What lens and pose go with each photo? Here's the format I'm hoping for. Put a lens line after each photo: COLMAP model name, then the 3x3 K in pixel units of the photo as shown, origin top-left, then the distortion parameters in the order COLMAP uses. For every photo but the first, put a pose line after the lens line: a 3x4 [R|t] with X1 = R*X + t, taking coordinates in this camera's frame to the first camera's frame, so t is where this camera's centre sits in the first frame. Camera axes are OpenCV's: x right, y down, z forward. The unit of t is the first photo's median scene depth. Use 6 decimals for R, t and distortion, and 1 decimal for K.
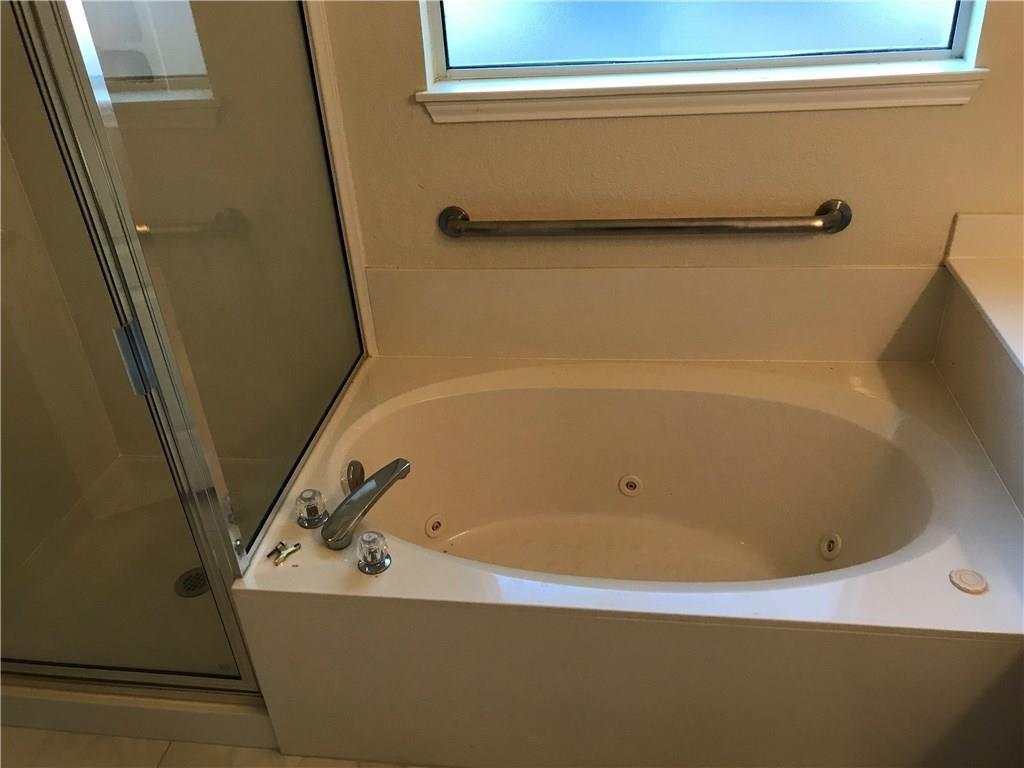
lens RADIAL K [[833.9, 0, 512.0], [0, 833.9, 384.0], [0, 0, 1]] dist [0.104025, -0.161397]
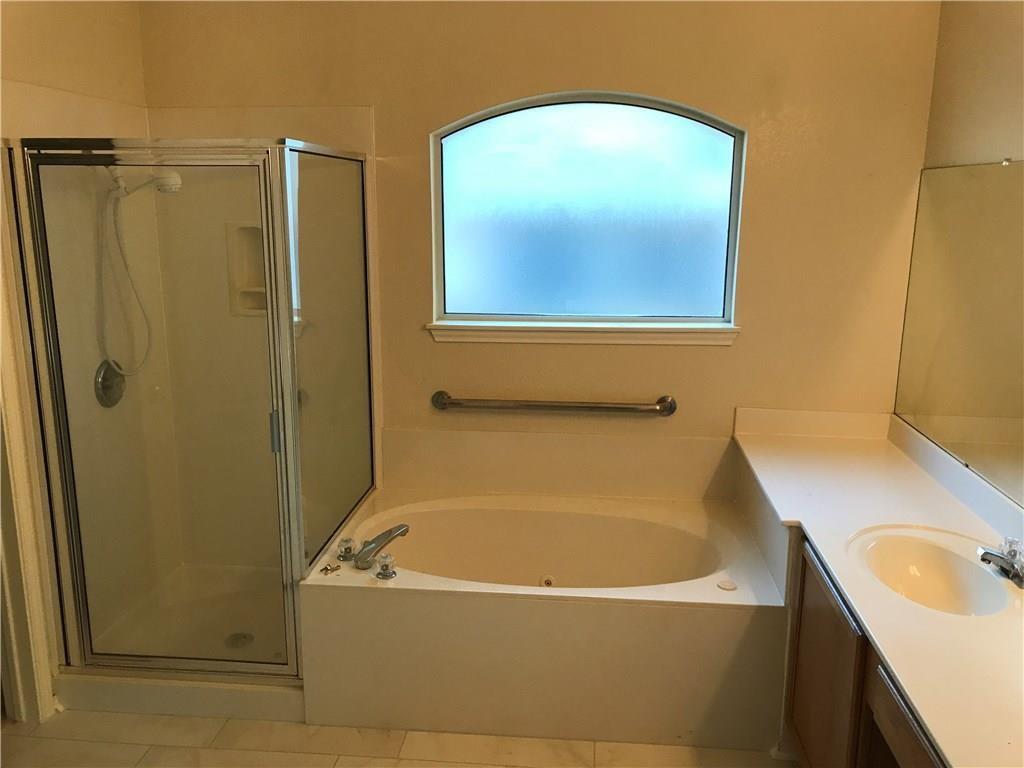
lens RADIAL K [[836.4, 0, 510.4], [0, 836.4, 376.2], [0, 0, 1]] dist [0.023536, -0.007849]
pose [[0.997483, 0.055668, 0.043921, -0.012225], [-0.037616, 0.940491, -0.337730, 0.355210], [-0.060108, 0.335228, 0.940218, -0.635128]]
